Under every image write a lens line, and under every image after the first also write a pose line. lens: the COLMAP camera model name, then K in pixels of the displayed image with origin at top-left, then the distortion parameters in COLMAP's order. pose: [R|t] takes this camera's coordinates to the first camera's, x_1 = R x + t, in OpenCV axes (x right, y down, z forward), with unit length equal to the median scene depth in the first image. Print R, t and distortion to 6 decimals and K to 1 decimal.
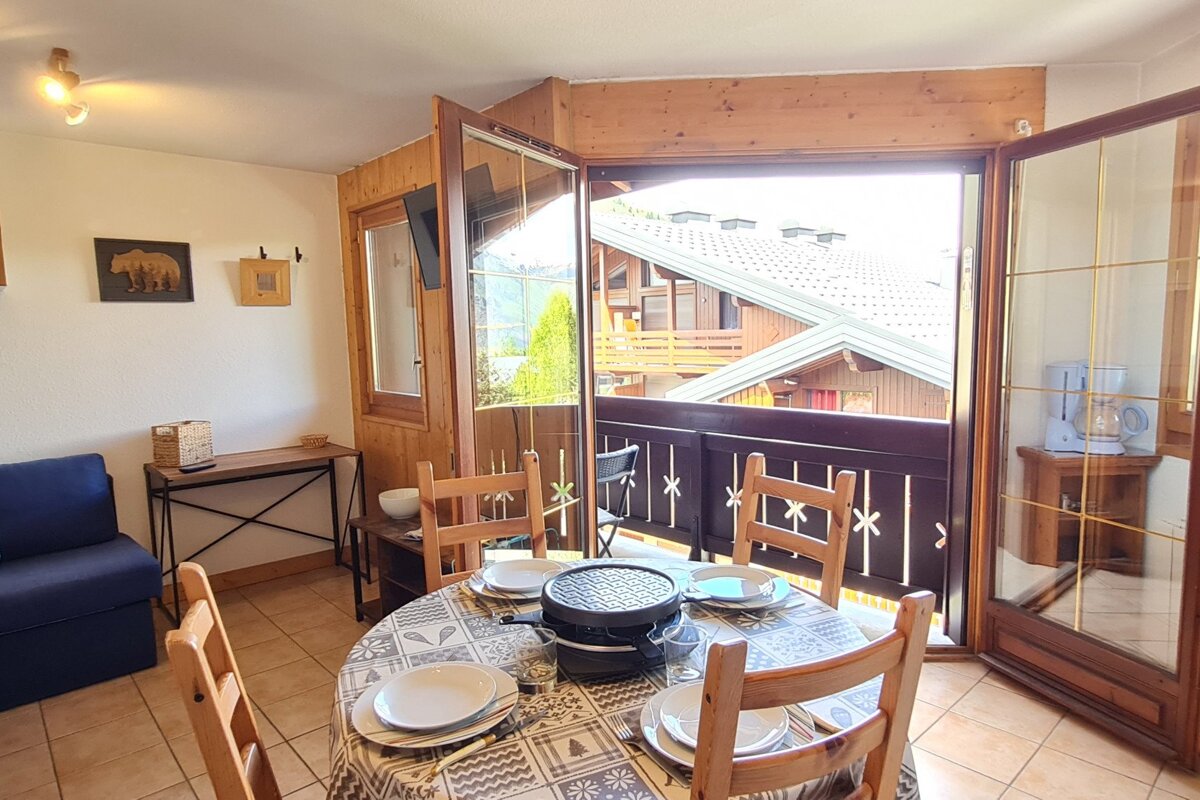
lens RADIAL K [[707.7, 0, 605.0], [0, 707.7, 411.3], [0, 0, 1]] dist [-0.001133, -0.001493]
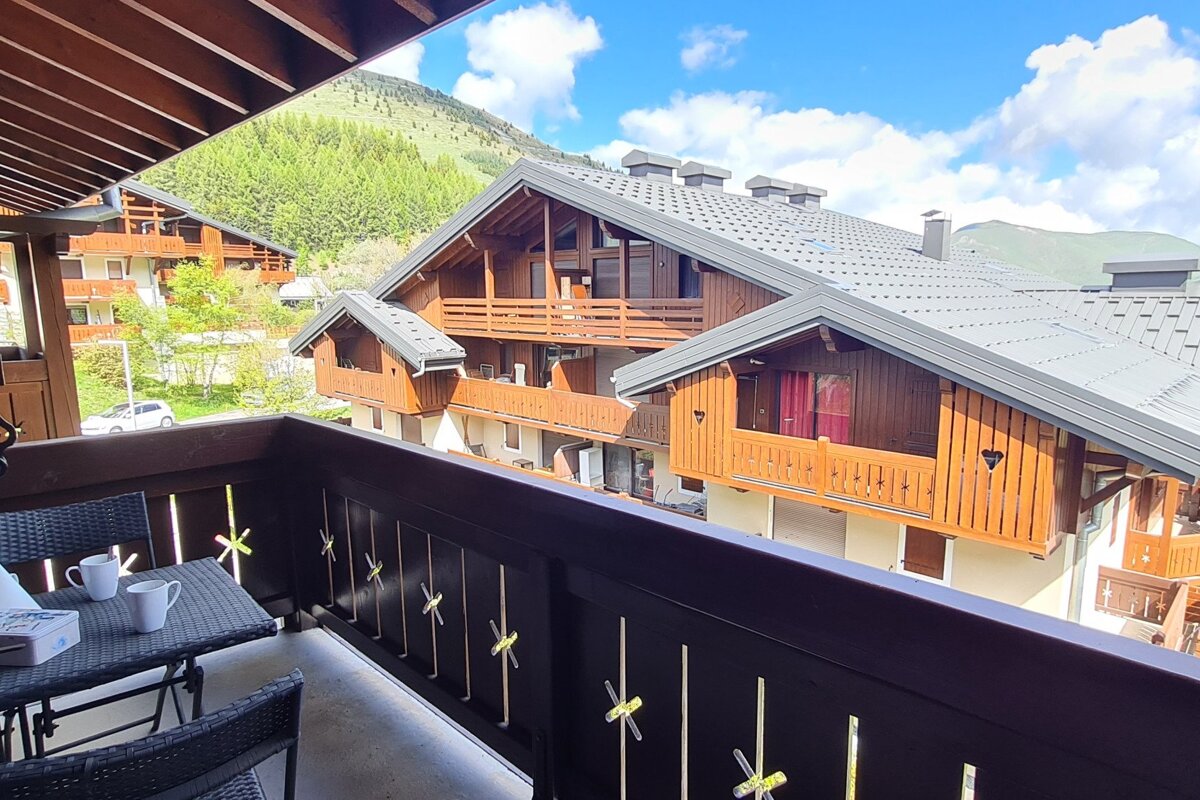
lens RADIAL K [[707.7, 0, 605.0], [0, 707.7, 411.3], [0, 0, 1]] dist [-0.001133, -0.001493]
pose [[0.998951, 0.009612, 0.044778, 0.032618], [-0.011756, 0.998785, 0.047857, -0.016341], [-0.044264, -0.048333, 0.997850, 0.120780]]
